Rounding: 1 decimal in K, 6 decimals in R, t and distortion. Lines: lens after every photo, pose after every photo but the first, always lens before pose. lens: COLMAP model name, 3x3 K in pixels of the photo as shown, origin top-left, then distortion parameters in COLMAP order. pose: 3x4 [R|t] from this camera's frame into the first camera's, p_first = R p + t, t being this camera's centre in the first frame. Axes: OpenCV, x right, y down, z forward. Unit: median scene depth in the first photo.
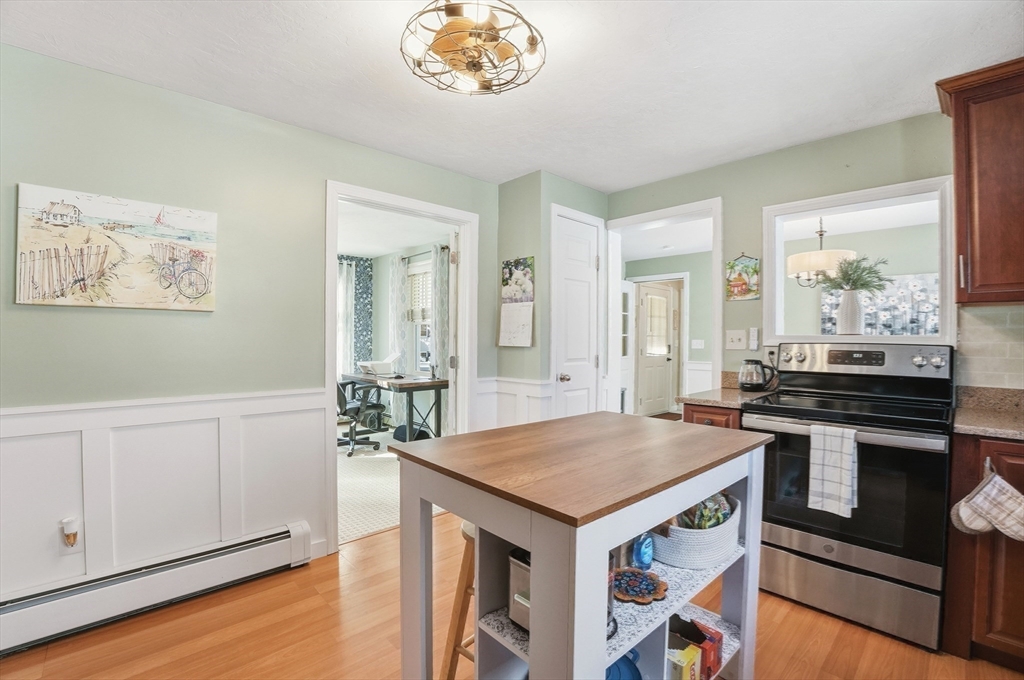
lens RADIAL K [[446.7, 0, 508.8], [0, 446.7, 341.6], [0, 0, 1]] dist [-0.038581, 0.002151]
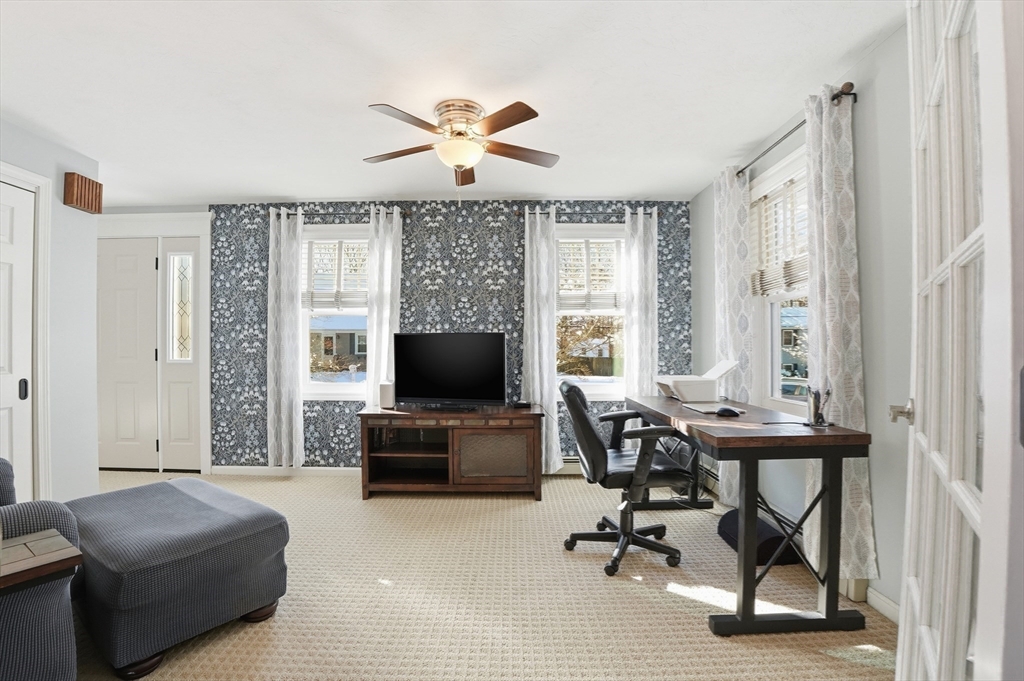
lens RADIAL K [[446.7, 0, 503.3], [0, 446.7, 349.3], [0, 0, 1]] dist [-0.038581, 0.002151]
pose [[0.714215, -0.008400, -0.699876, -0.092082], [0.005381, 0.999964, -0.006510, 0.016593], [0.699905, 0.000883, 0.714235, 0.507908]]
